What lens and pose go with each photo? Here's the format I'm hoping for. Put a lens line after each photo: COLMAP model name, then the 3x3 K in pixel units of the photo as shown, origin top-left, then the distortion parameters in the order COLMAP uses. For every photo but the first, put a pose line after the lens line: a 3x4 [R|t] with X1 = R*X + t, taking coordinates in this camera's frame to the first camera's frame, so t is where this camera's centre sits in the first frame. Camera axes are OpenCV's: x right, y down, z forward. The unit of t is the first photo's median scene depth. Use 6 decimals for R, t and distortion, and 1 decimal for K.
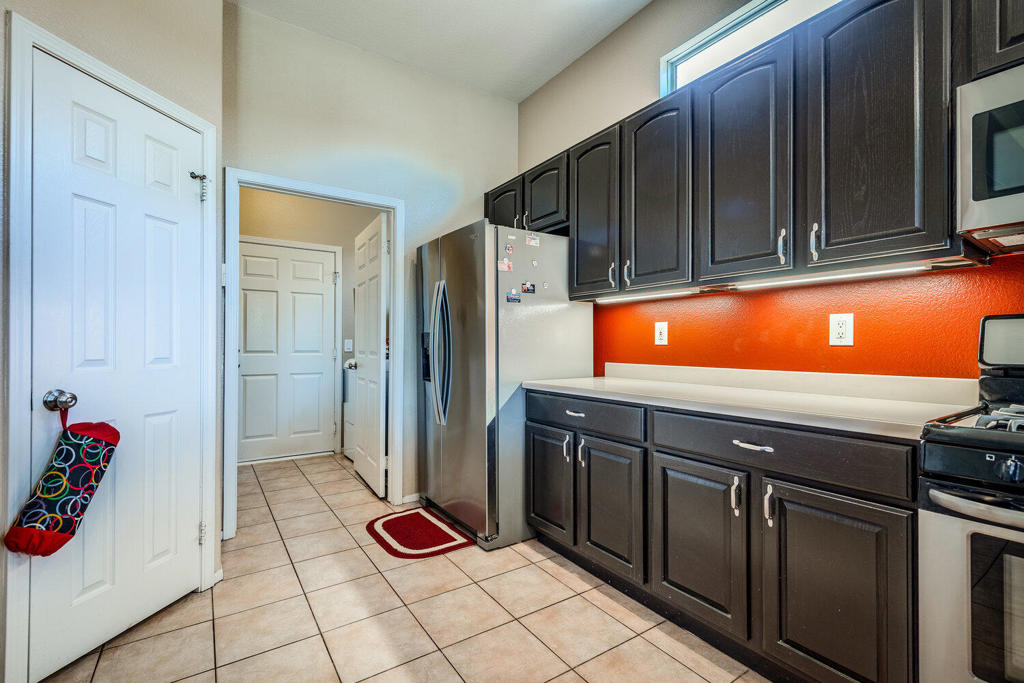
lens RADIAL K [[448.1, 0, 513.3], [0, 448.1, 346.3], [0, 0, 1]] dist [0.000018, -0.001539]
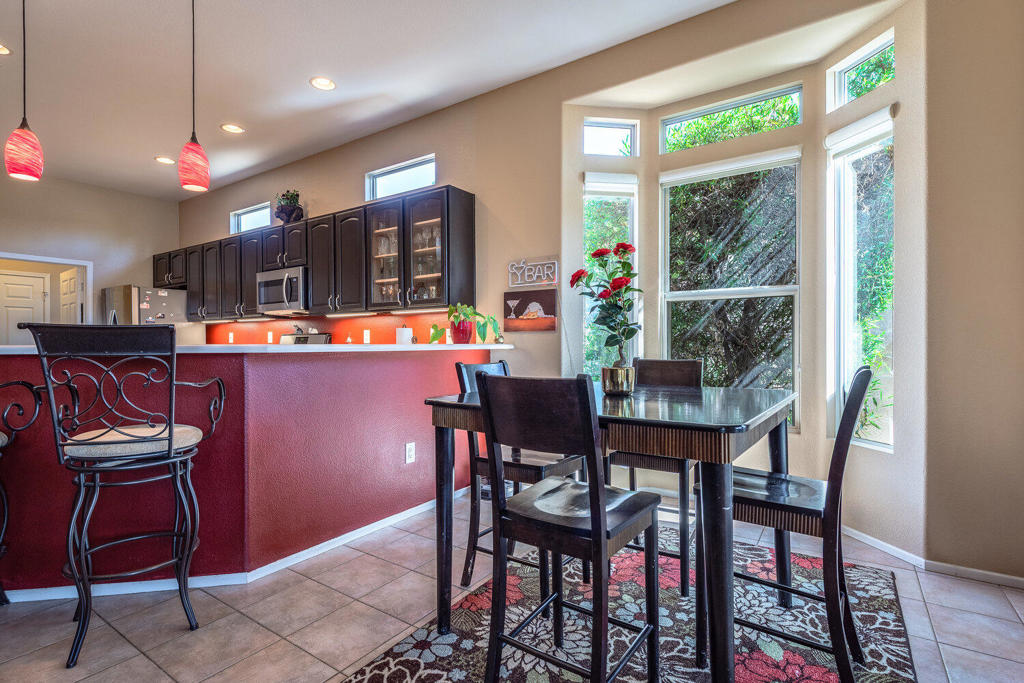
lens RADIAL K [[479.4, 0, 511.6], [0, 479.4, 337.8], [0, 0, 1]] dist [0.000831, -0.000469]
pose [[0.928660, -0.007232, 0.370862, 1.058698], [0.006783, 0.999974, 0.002513, -0.034414], [-0.370870, 0.000182, 0.928685, -2.458813]]
